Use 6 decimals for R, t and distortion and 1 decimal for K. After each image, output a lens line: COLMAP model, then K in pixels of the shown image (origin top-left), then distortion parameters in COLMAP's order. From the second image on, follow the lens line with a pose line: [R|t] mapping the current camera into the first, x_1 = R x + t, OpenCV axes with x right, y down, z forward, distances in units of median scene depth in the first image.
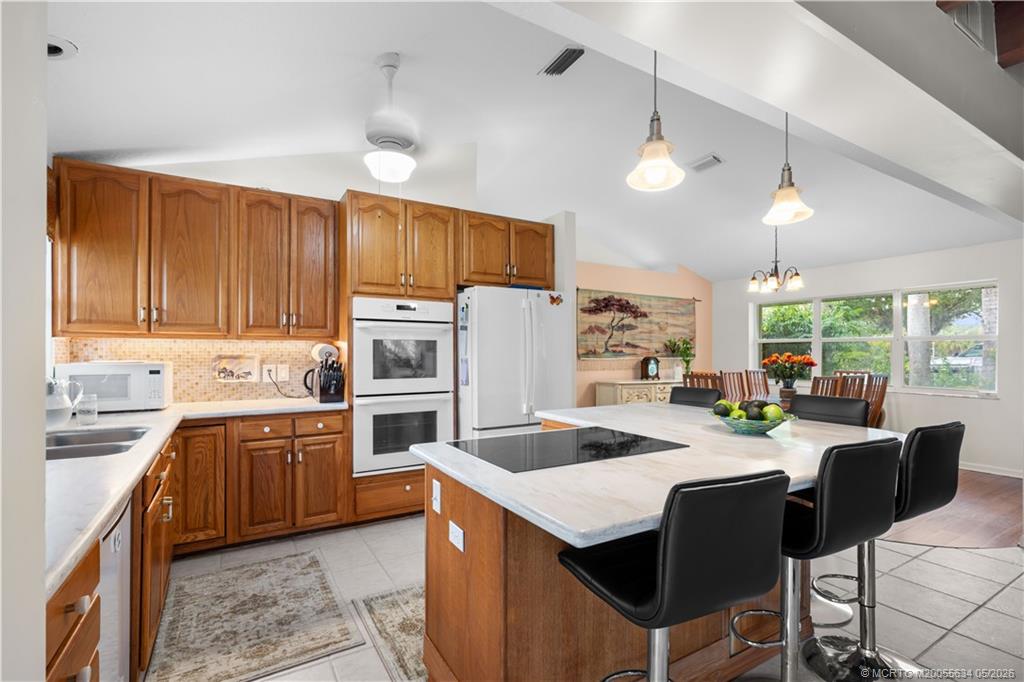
lens RADIAL K [[466.1, 0, 513.1], [0, 466.1, 350.6], [0, 0, 1]] dist [-0.000454, -0.000087]
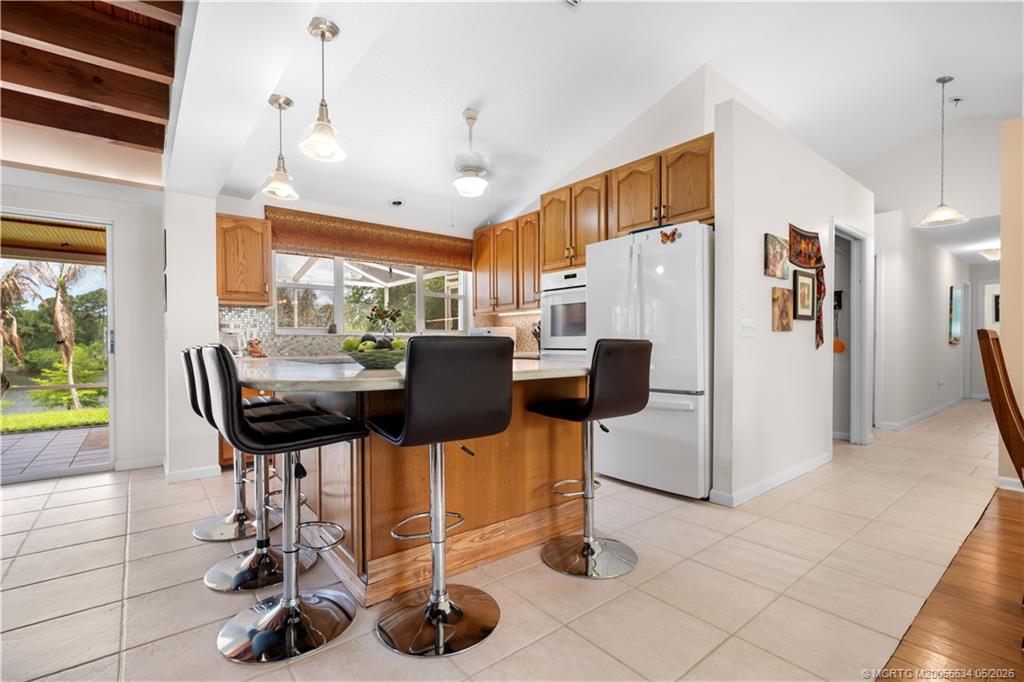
lens RADIAL K [[466.1, 0, 513.1], [0, 466.1, 350.6], [0, 0, 1]] dist [-0.000454, -0.000087]
pose [[0.146863, 0.012372, -0.989080, 0.855340], [0.006136, 0.999891, 0.013419, 0.074551], [0.989138, -0.008040, 0.146771, 0.627967]]
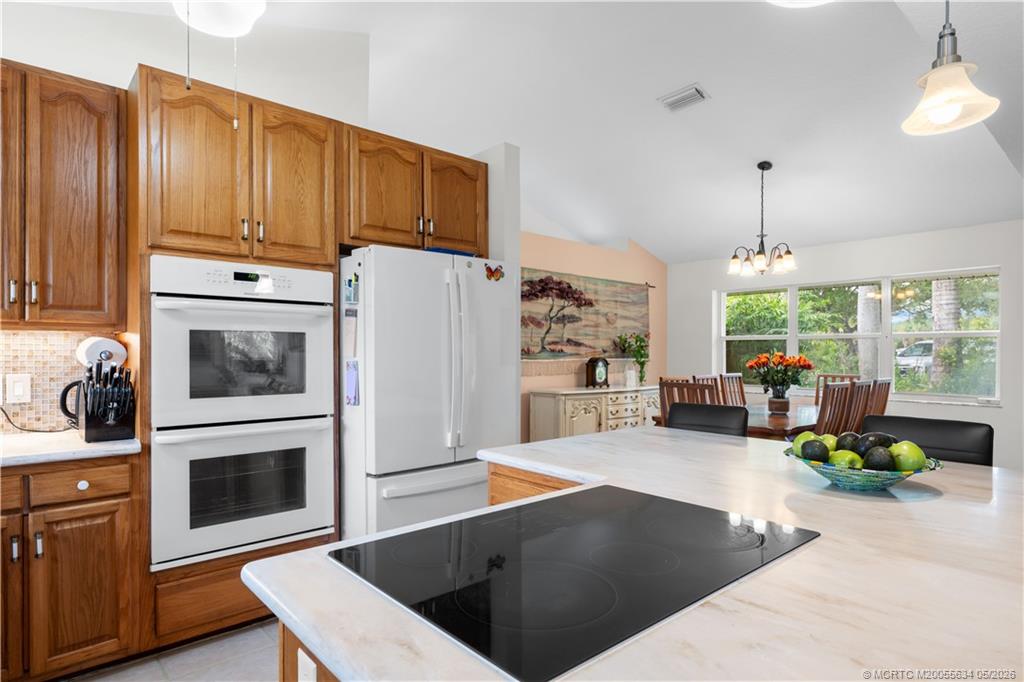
lens RADIAL K [[561.4, 0, 511.8], [0, 561.4, 351.2], [0, 0, 1]] dist [0.000408, 0.000042]
pose [[0.981955, 0.000591, 0.189114, -0.035398], [-0.001202, 0.999994, 0.003114, -0.000192], [-0.189112, -0.003285, 0.981950, 0.214325]]
